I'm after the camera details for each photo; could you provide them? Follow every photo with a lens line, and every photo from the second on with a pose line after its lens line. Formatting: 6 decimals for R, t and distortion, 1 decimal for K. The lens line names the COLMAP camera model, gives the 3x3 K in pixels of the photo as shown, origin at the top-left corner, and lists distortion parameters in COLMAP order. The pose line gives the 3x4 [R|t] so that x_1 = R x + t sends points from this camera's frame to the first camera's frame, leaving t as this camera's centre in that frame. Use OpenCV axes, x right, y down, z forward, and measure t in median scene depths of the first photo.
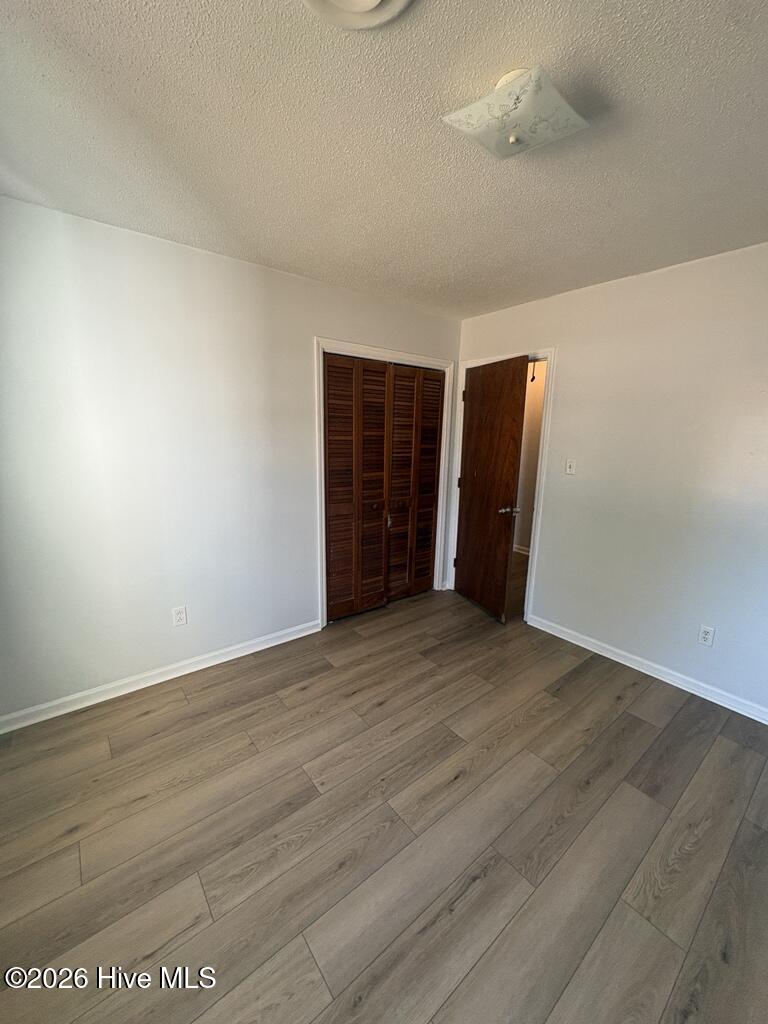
lens RADIAL K [[407.1, 0, 384.4], [0, 407.1, 512.3], [0, 0, 1]] dist [0.001584, -0.000182]
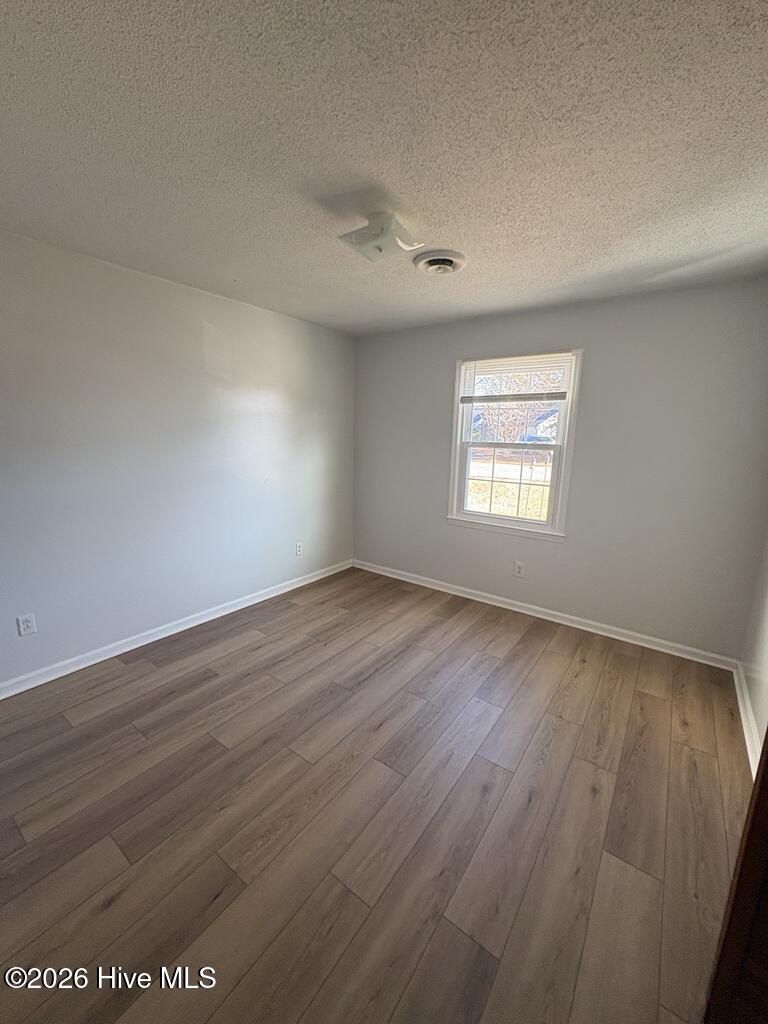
lens RADIAL K [[407.1, 0, 382.9], [0, 407.1, 511.5], [0, 0, 1]] dist [0.001584, -0.000182]
pose [[-0.964479, 0.009253, -0.263996, 0.427715], [-0.093703, 0.922414, 0.374663, -0.320395], [0.246980, 0.386092, -0.888782, 1.630241]]
